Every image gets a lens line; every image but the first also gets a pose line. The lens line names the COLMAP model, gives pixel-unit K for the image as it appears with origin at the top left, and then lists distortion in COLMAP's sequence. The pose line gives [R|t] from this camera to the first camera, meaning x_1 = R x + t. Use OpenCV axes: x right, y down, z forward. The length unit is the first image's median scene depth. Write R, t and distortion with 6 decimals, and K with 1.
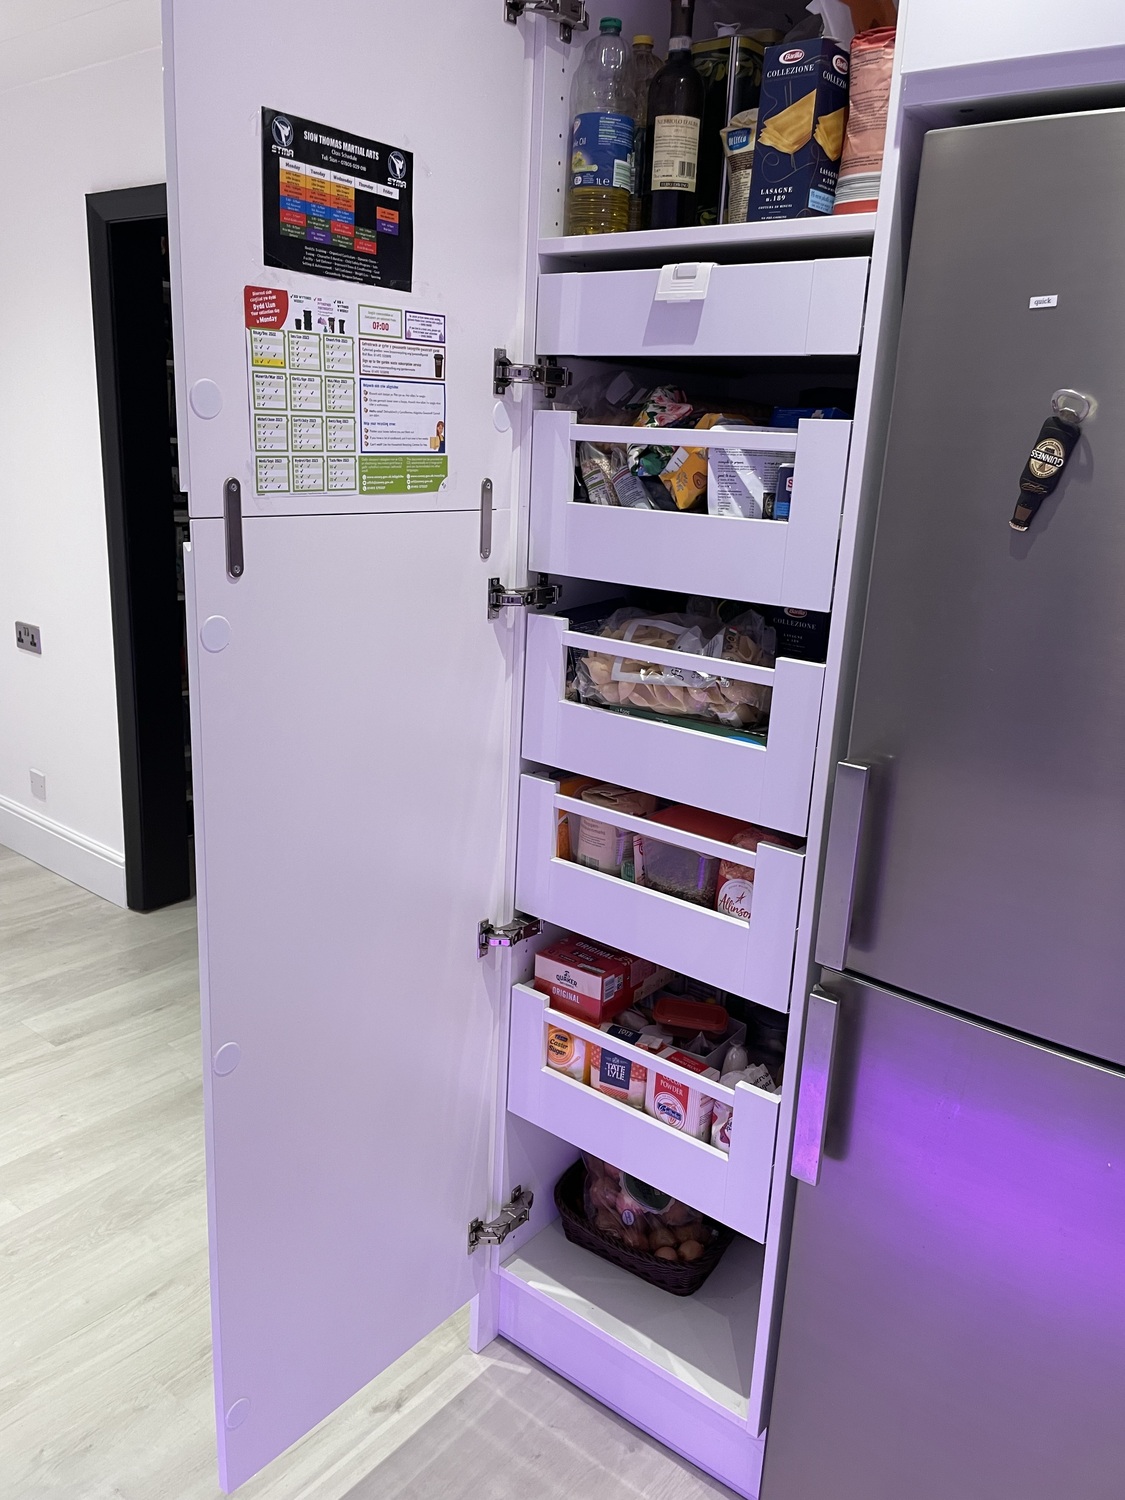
lens RADIAL K [[1154.9, 0, 556.0], [0, 1154.9, 748.9], [0, 0, 1]] dist [0.088284, -0.131905]
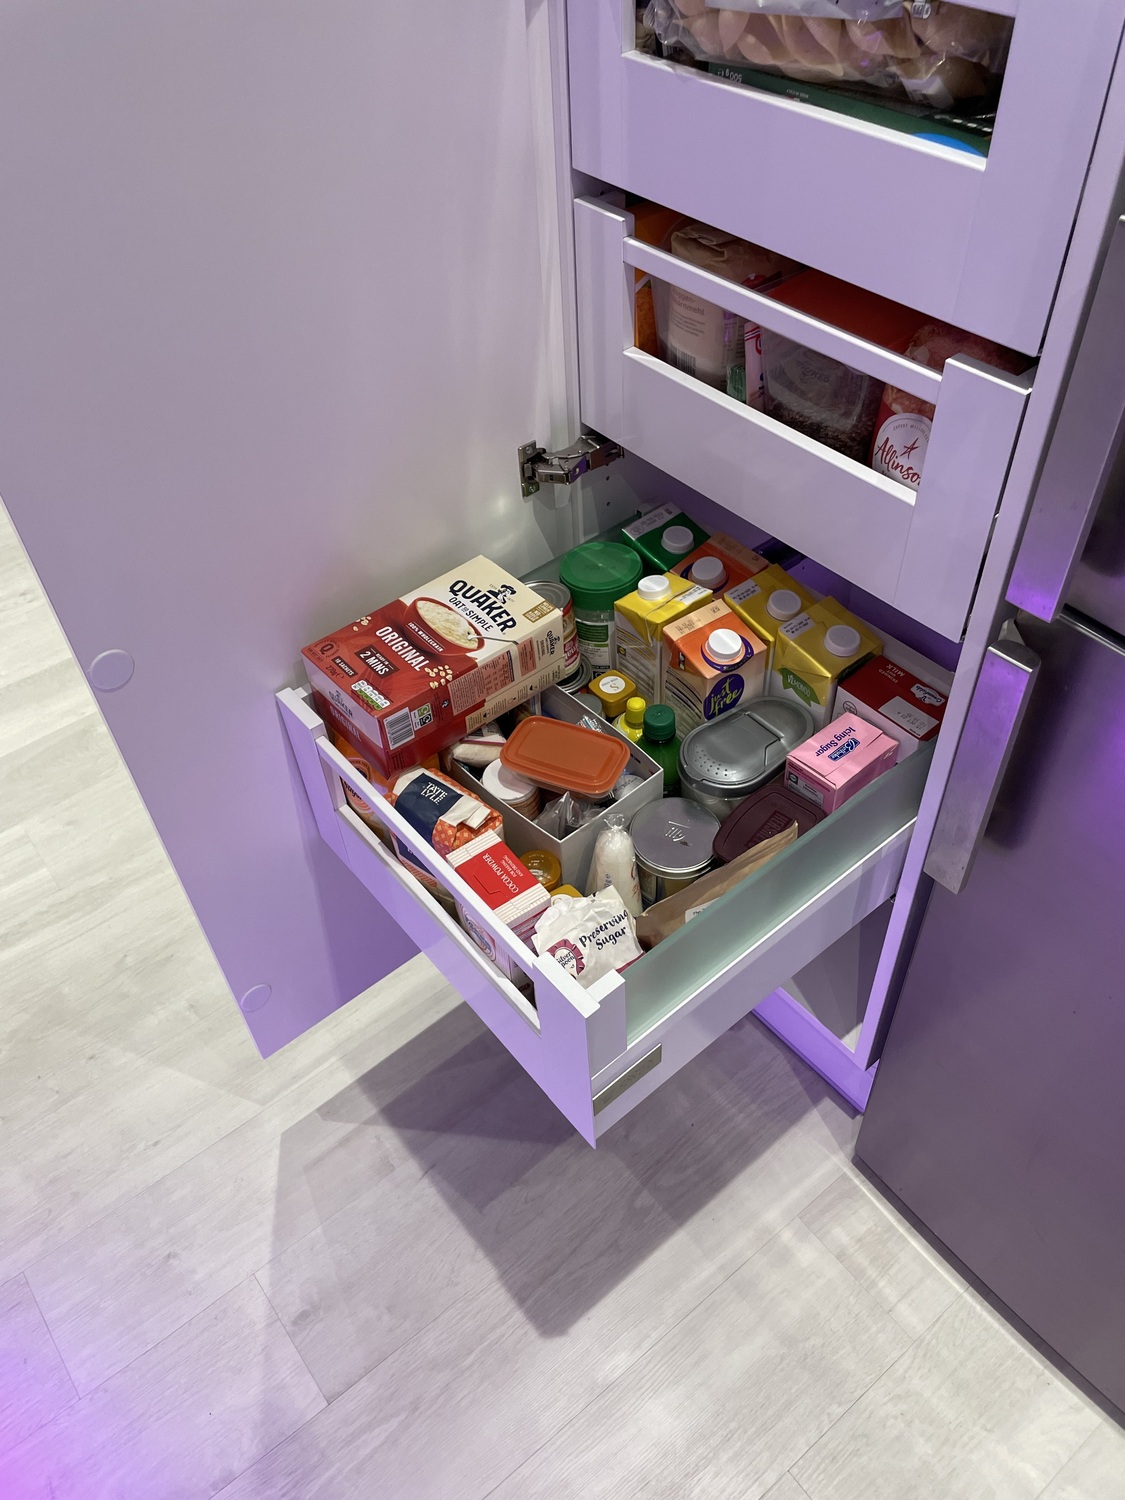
lens RADIAL K [[1154.9, 0, 556.0], [0, 1154.9, 748.9], [0, 0, 1]] dist [0.088284, -0.131905]
pose [[0.974611, 0.089712, -0.205147, 0.116476], [0.022910, 0.871456, 0.489938, -0.028336], [0.222730, -0.482199, 0.847275, 0.385622]]
